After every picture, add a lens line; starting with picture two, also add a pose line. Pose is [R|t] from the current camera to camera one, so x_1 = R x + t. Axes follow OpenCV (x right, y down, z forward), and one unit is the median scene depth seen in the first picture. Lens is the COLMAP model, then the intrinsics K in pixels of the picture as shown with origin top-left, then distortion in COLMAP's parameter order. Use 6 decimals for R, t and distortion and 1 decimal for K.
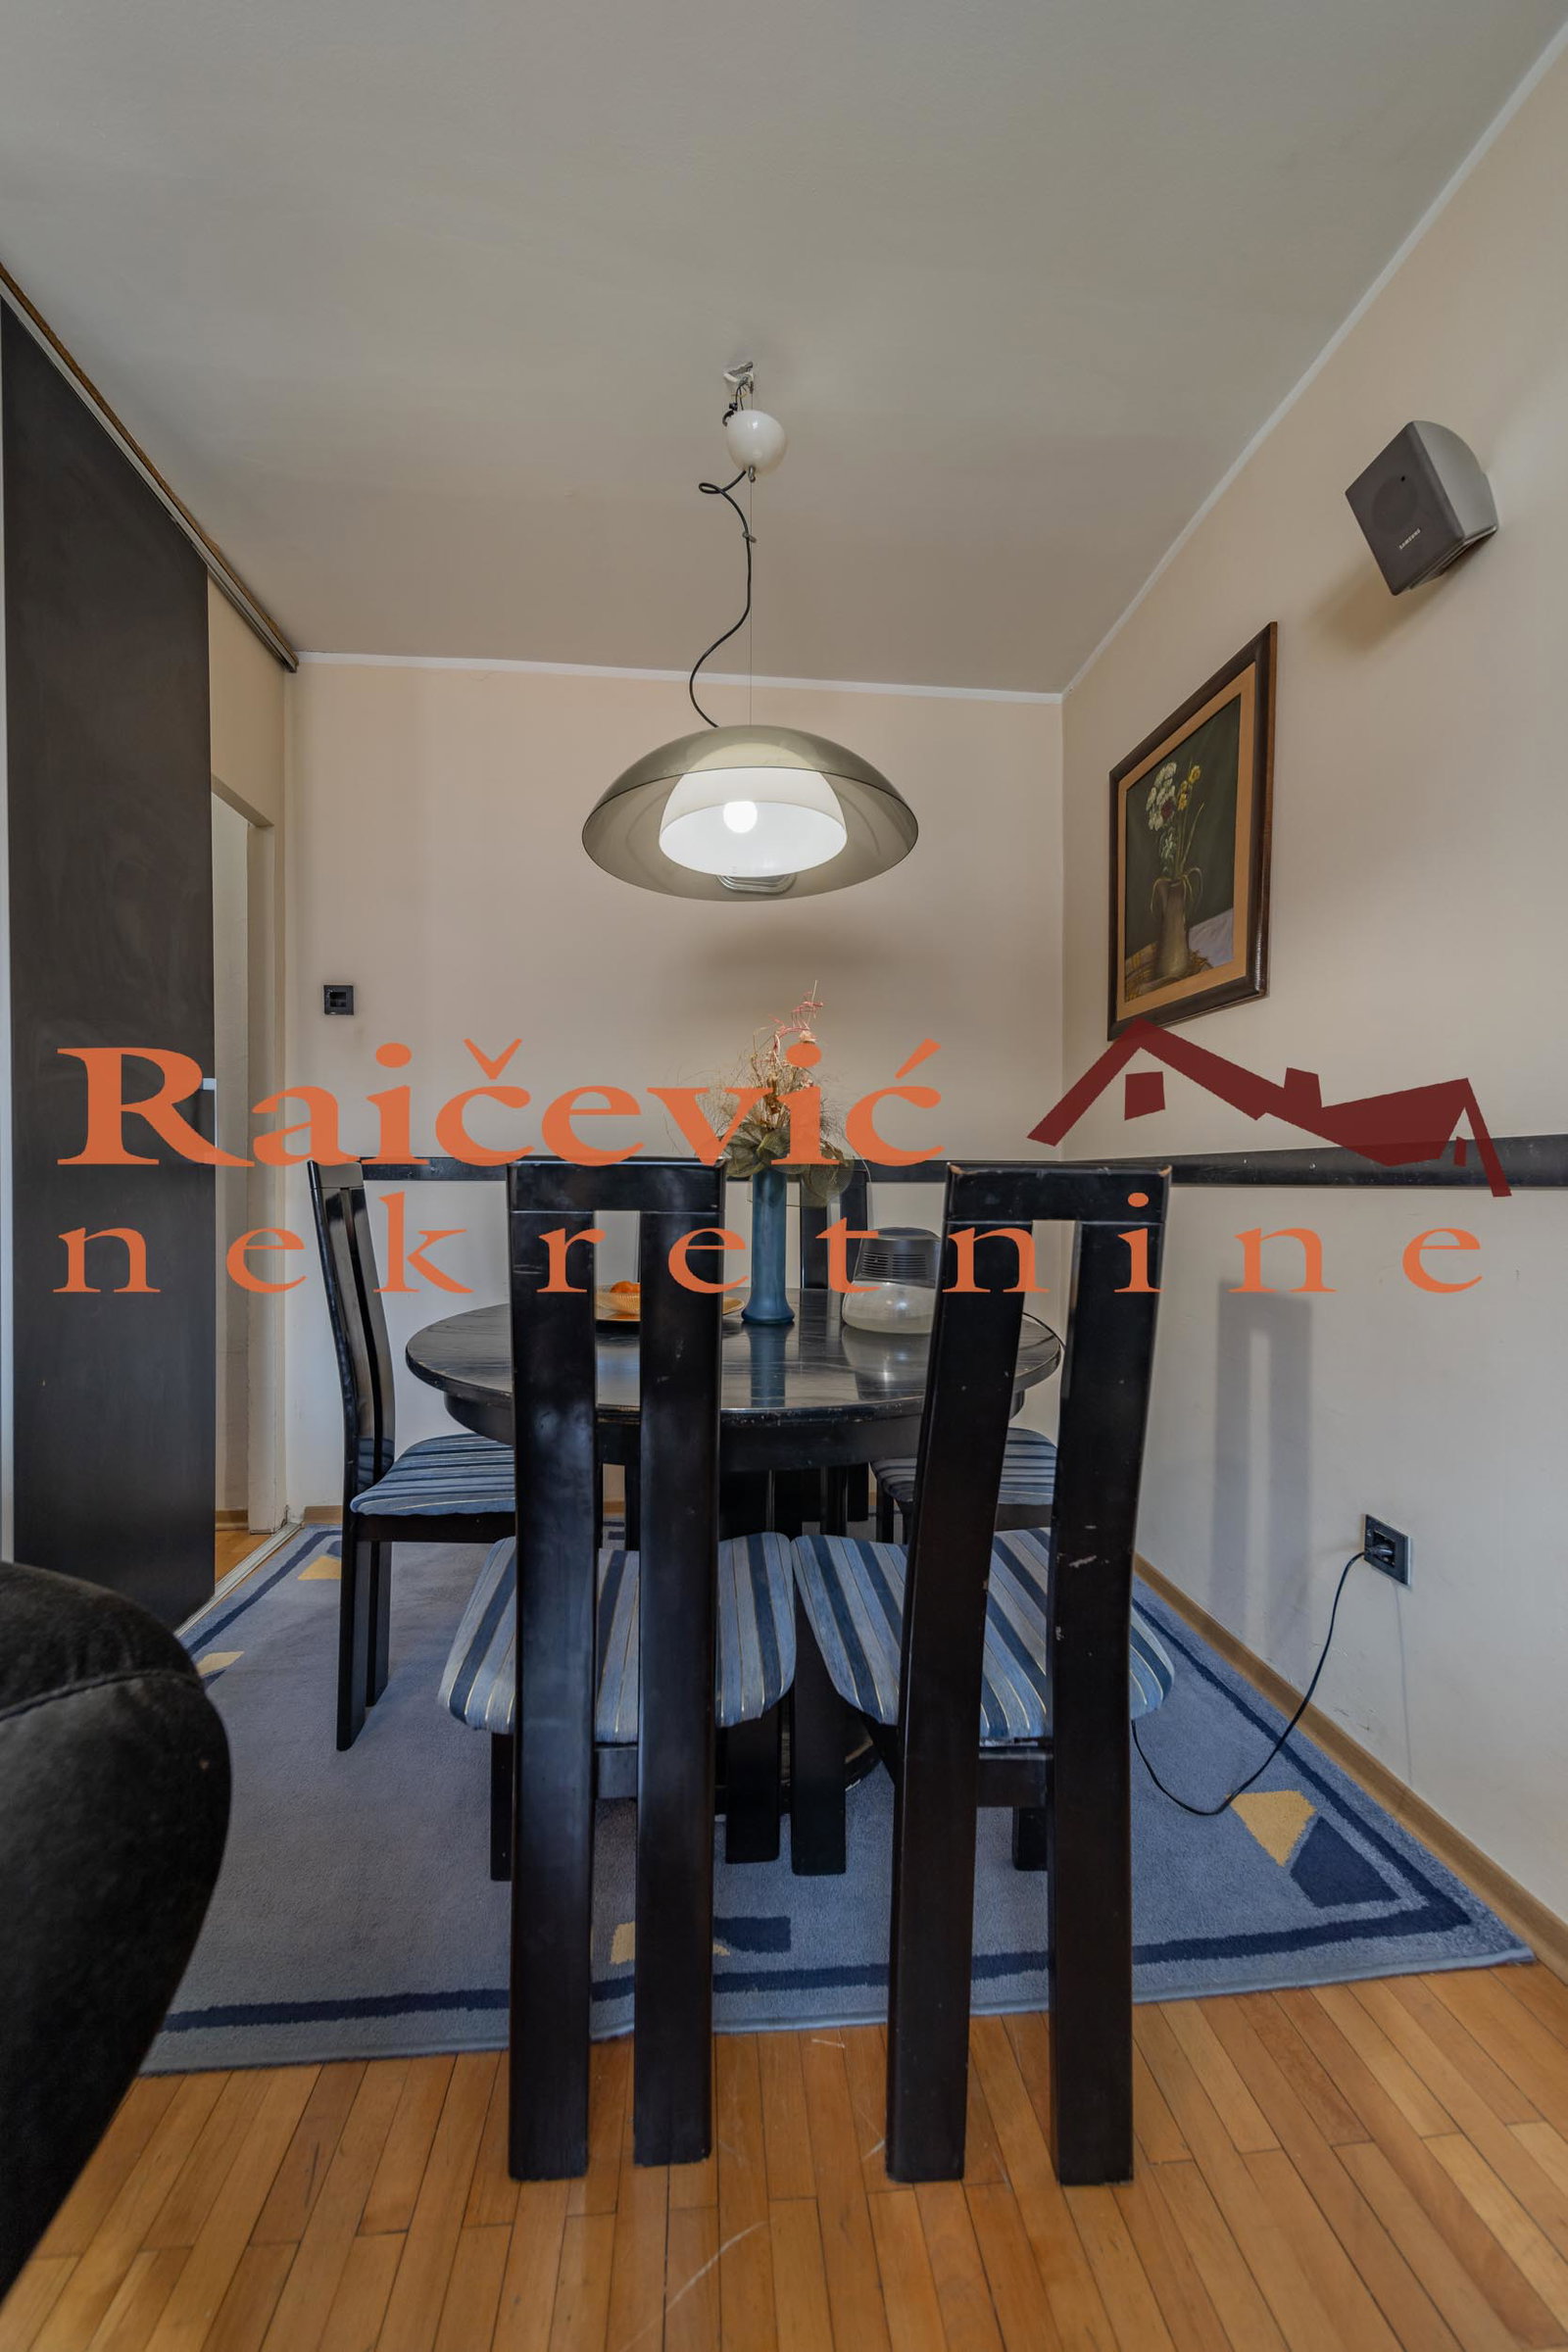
lens RADIAL K [[835.2, 0, 778.4], [0, 835.2, 1179.7], [0, 0, 1]] dist [-0.000723, -0.000594]
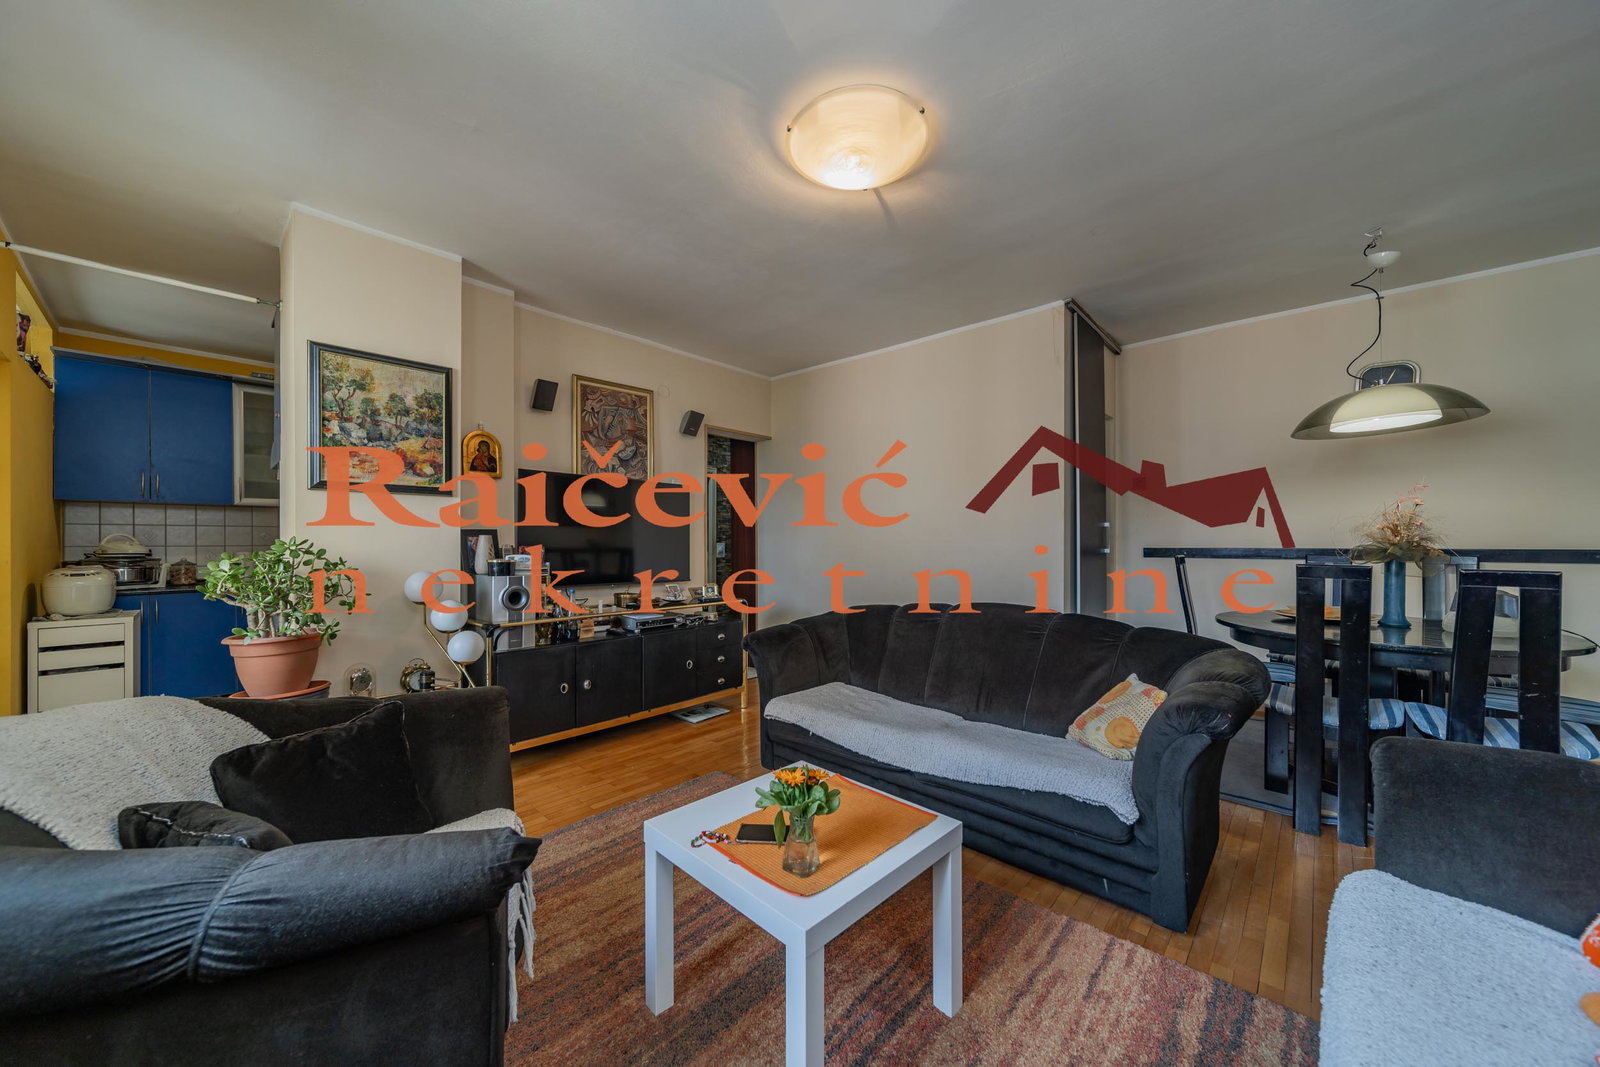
lens RADIAL K [[568.1, 0, 793.9], [0, 568.1, 538.2], [0, 0, 1]] dist [-0.000723, -0.000594]
pose [[0.670835, -0.007626, -0.741567, 0.039926], [0.003090, 0.999967, -0.007489, -0.068187], [0.741600, 0.002732, 0.670836, -1.318768]]
